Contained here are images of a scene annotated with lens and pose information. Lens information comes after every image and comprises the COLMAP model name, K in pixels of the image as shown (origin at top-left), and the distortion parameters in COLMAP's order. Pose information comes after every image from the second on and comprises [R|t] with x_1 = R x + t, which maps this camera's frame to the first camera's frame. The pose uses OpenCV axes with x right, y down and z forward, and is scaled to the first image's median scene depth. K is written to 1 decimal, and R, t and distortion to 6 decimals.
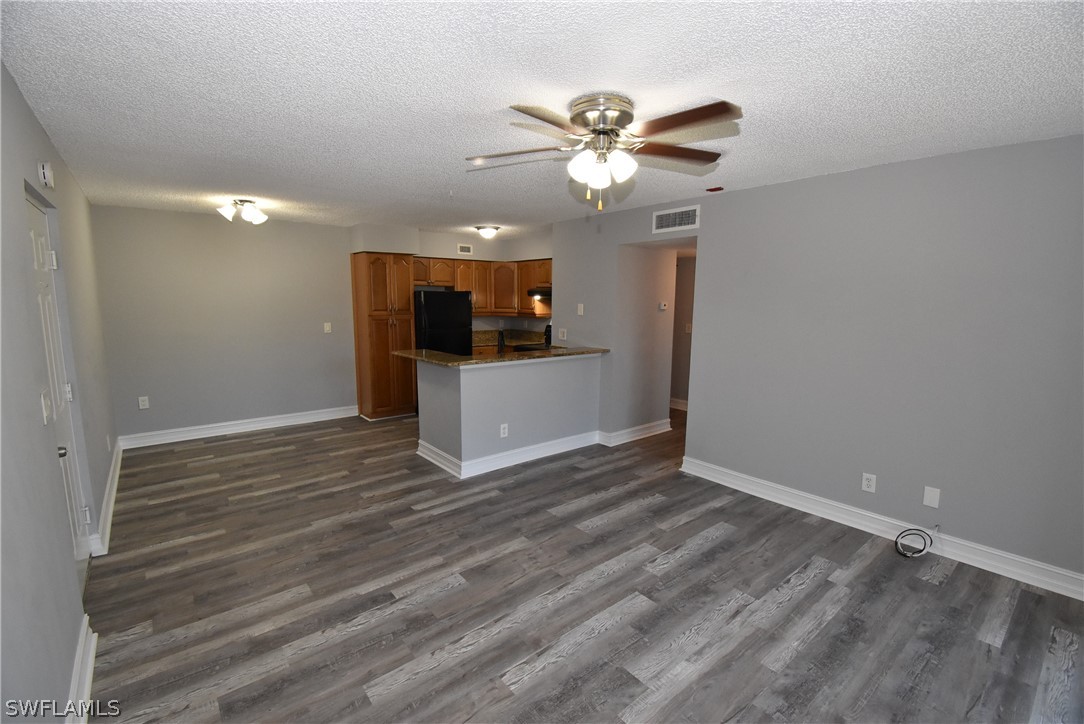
lens RADIAL K [[478.6, 0, 540.1], [0, 478.6, 357.9], [0, 0, 1]] dist [0.007727, -0.014880]
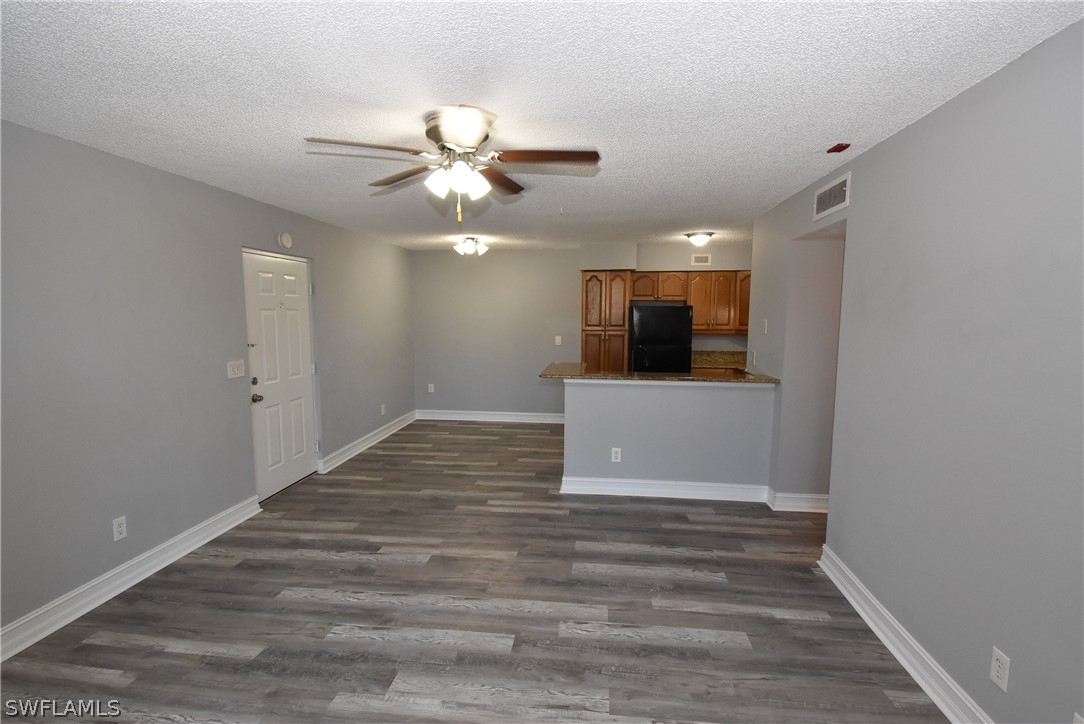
lens RADIAL K [[513.9, 0, 542.3], [0, 513.9, 360.4], [0, 0, 1]] dist [-0.001254, -0.007260]
pose [[0.699318, 0.061385, -0.712171, 0.711142], [-0.088660, 0.996061, -0.001205, -0.021737], [0.709291, 0.063984, 0.702005, 0.263059]]
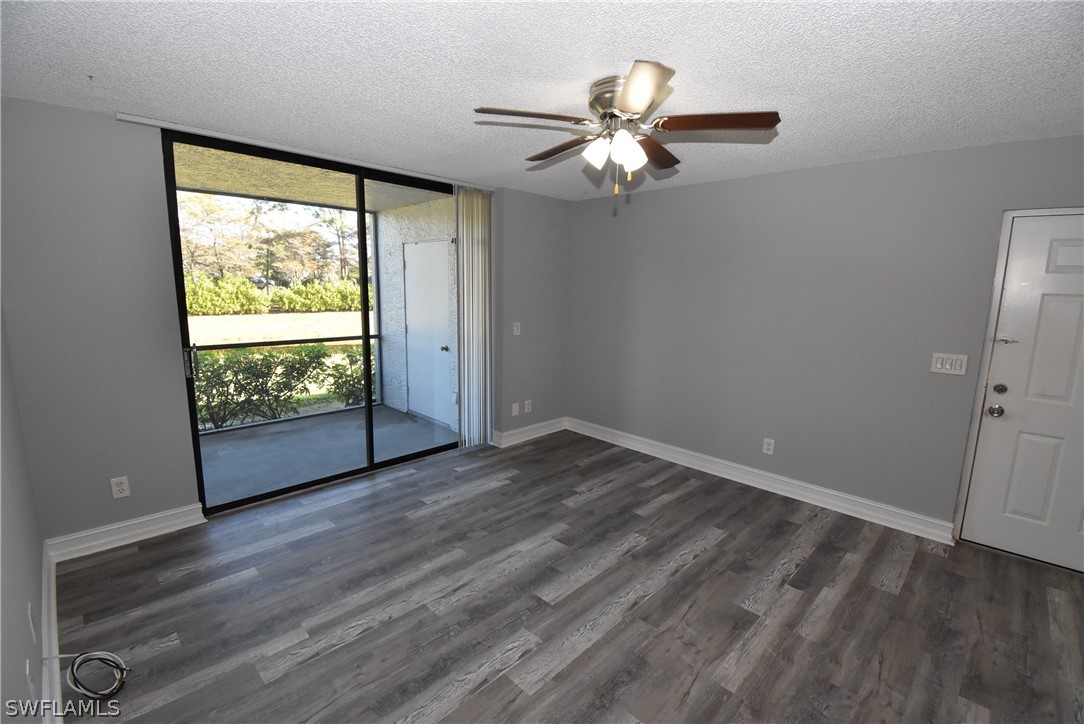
lens RADIAL K [[478.6, 0, 540.8], [0, 478.6, 360.9], [0, 0, 1]] dist [0.007727, -0.014880]
pose [[-0.993485, -0.011359, -0.113398, 0.265912], [-0.042987, 0.958873, 0.280563, -0.170943], [0.105547, 0.283610, -0.953114, 1.386727]]
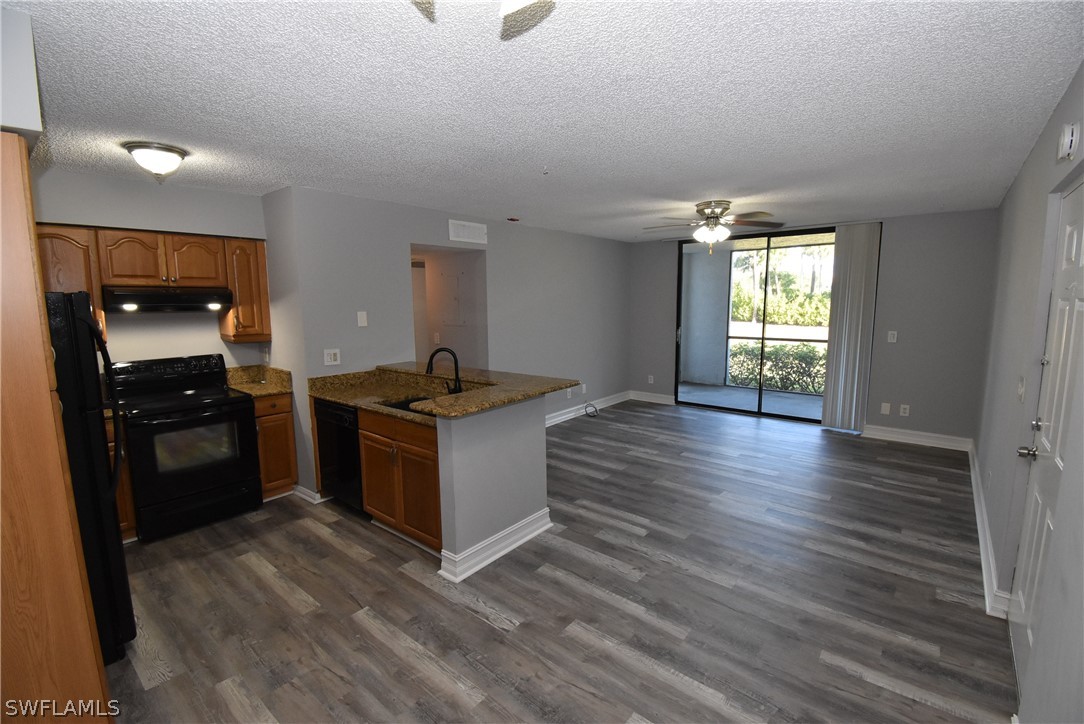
lens RADIAL K [[478.6, 0, 539.5], [0, 478.6, 360.8], [0, 0, 1]] dist [0.007727, -0.014880]
pose [[-0.188430, -0.132660, 0.973086, -1.182462], [0.135598, 0.977831, 0.159564, -0.200040], [-0.972681, 0.162015, -0.166264, 1.430415]]
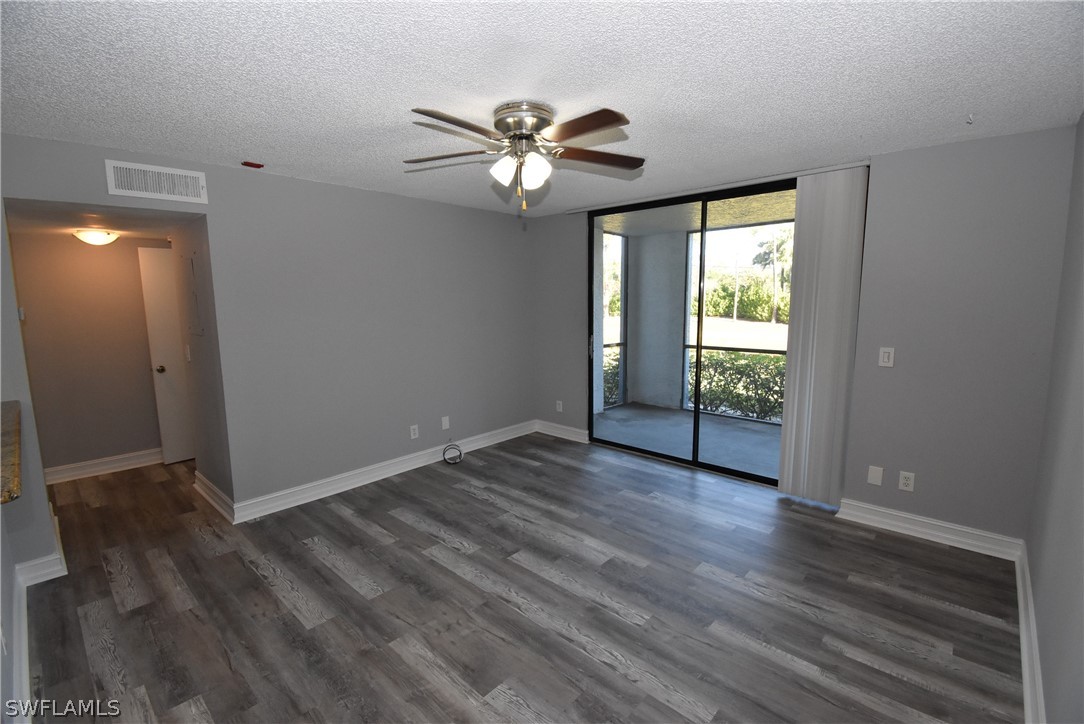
lens RADIAL K [[478.6, 0, 545.5], [0, 478.6, 361.7], [0, 0, 1]] dist [0.007727, -0.014880]
pose [[-0.148603, -0.138090, 0.979208, -0.665705], [0.135829, 0.977967, 0.158528, -0.096239], [-0.979524, 0.156562, -0.126572, 0.784278]]
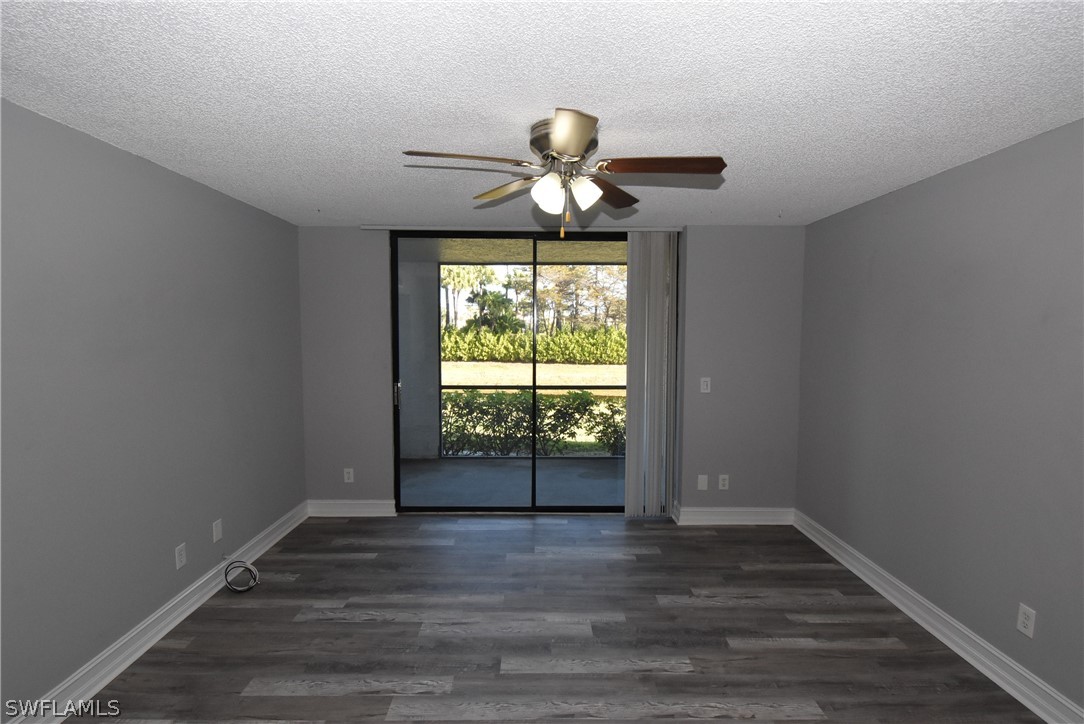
lens RADIAL K [[542.5, 0, 542.9], [0, 542.5, 360.5], [0, 0, 1]] dist [0.001528, -0.009987]
pose [[-0.784420, -0.046732, 0.618466, -0.342925], [0.069166, 0.984347, 0.162104, -0.169684], [-0.616361, 0.169935, -0.768909, 1.279150]]
